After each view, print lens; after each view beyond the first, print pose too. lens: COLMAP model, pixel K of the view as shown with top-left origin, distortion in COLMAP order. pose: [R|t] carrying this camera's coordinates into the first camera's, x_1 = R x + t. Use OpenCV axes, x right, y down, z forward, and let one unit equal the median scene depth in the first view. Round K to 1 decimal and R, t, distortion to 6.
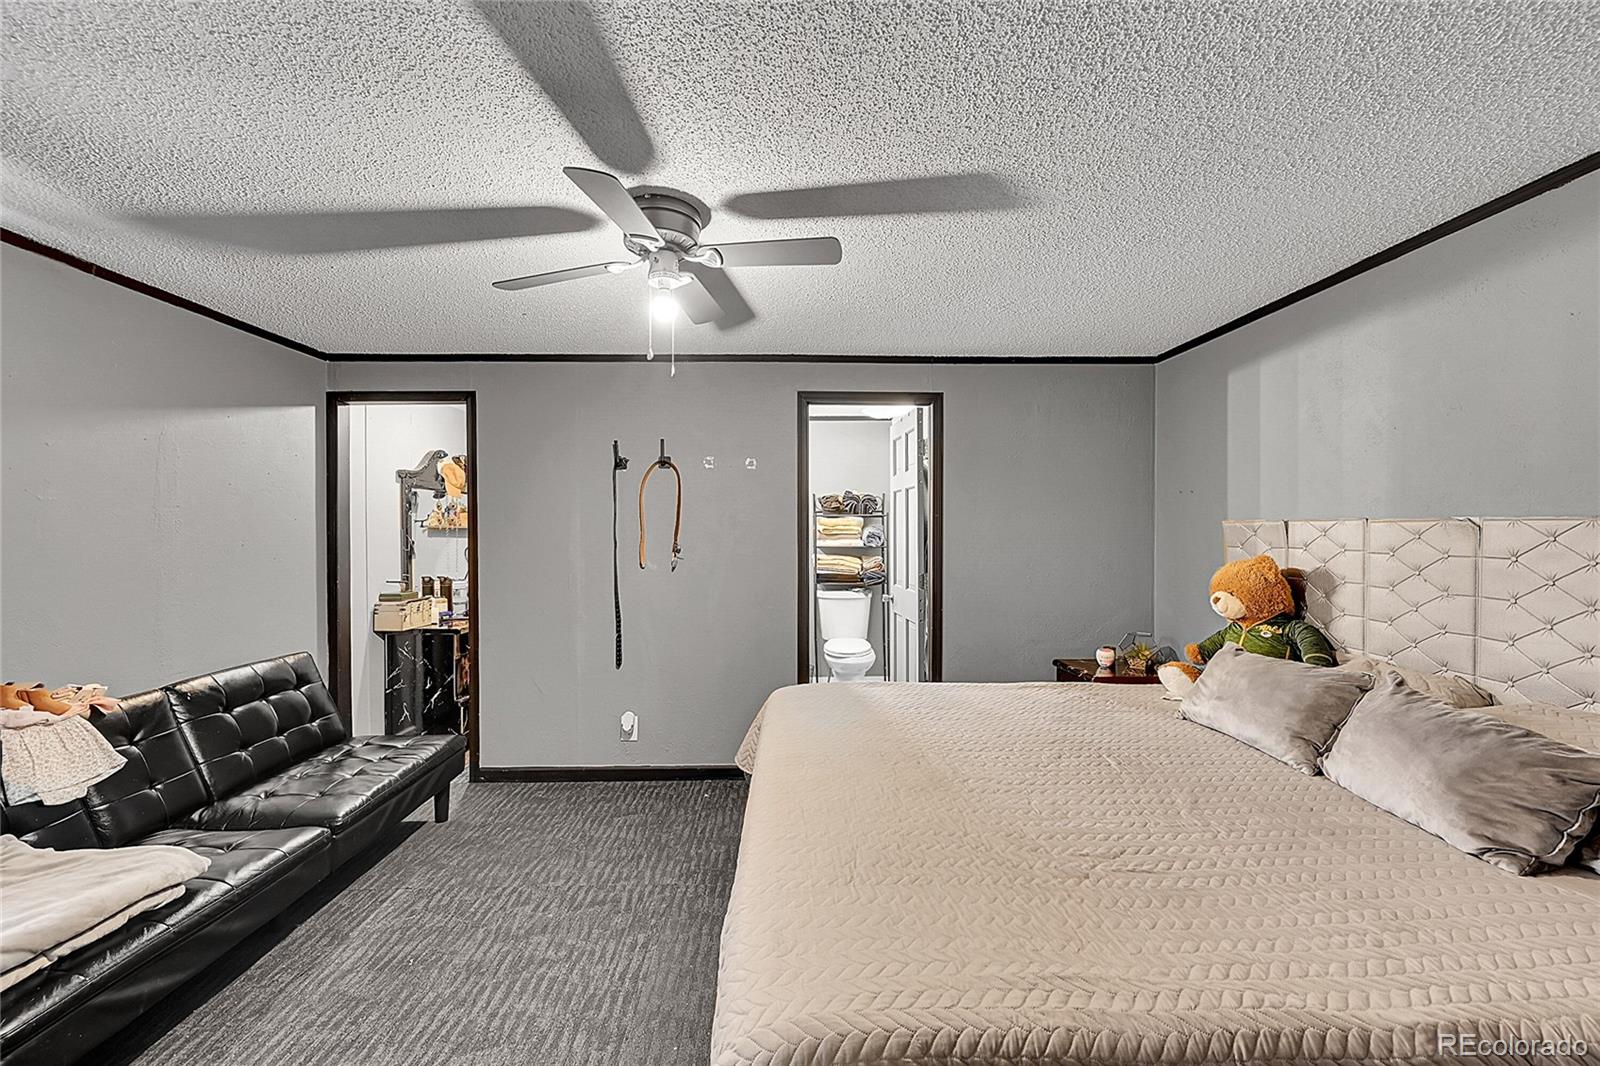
lens RADIAL K [[641.0, 0, 784.2], [0, 641.0, 535.6], [0, 0, 1]] dist [0.000471, -0.000774]
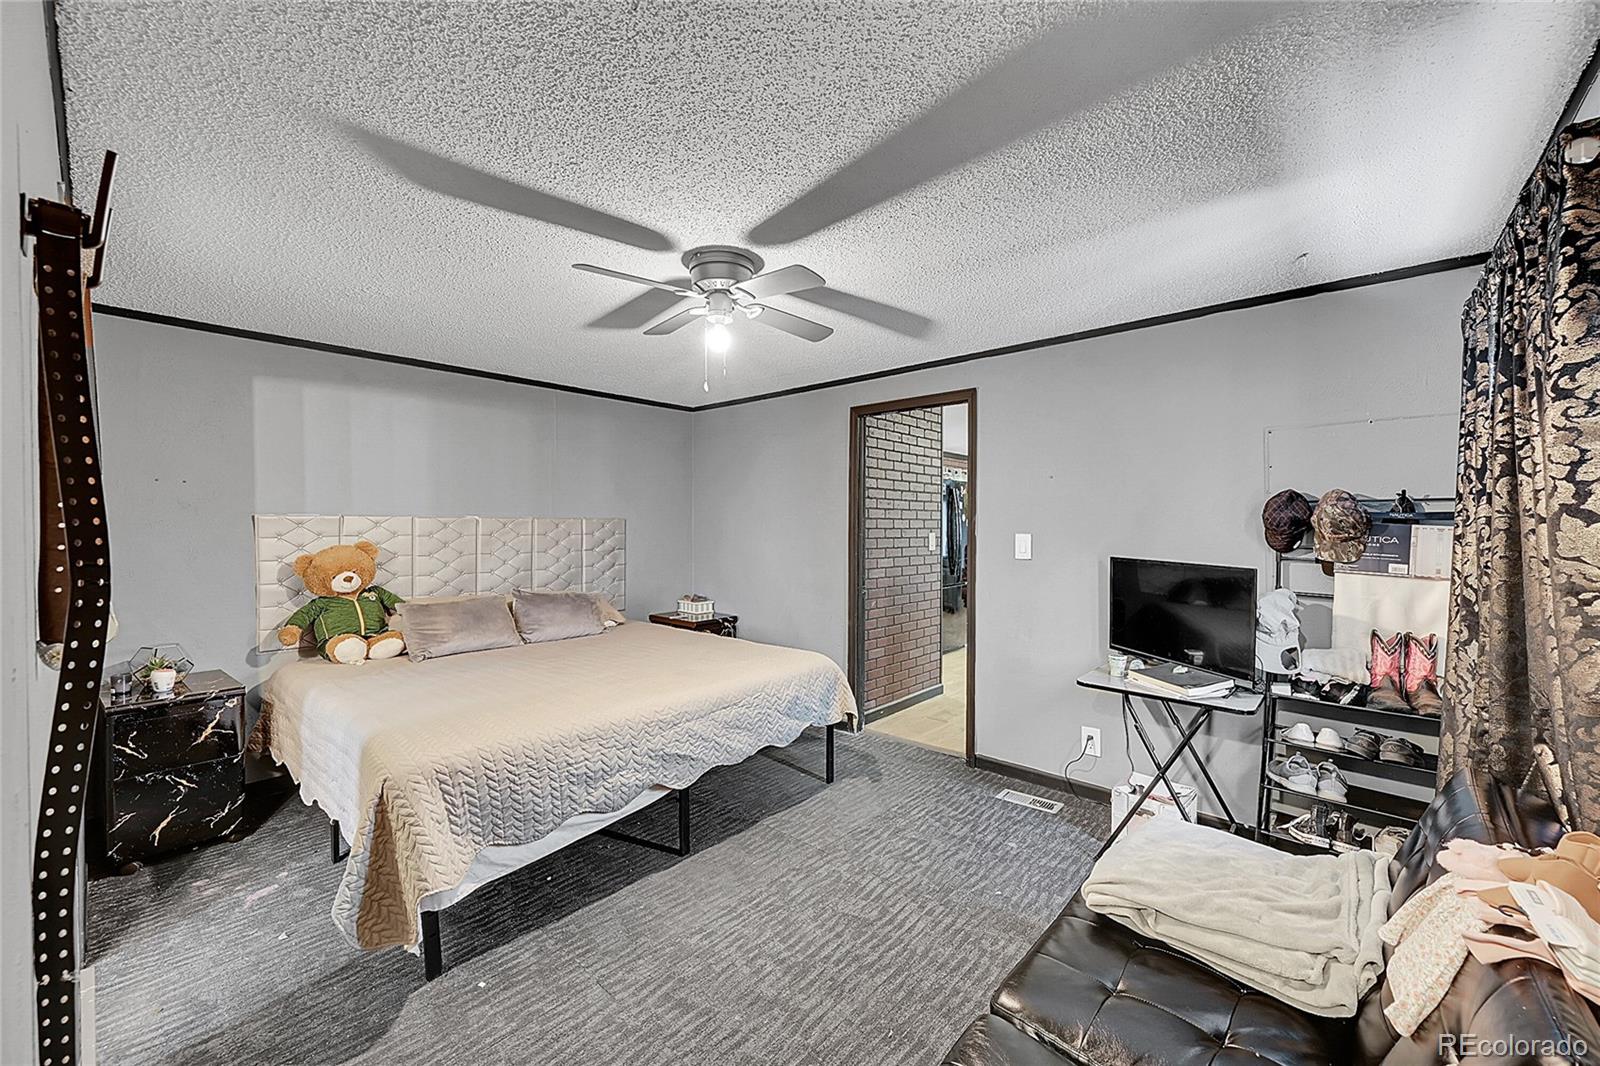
lens RADIAL K [[641.0, 0, 798.2], [0, 641.0, 525.3], [0, 0, 1]] dist [0.000471, -0.000774]
pose [[-0.742082, -0.011912, 0.670204, -1.124328], [0.002036, 0.999797, 0.020024, -0.039741], [-0.670307, 0.016224, -0.741907, 1.816981]]
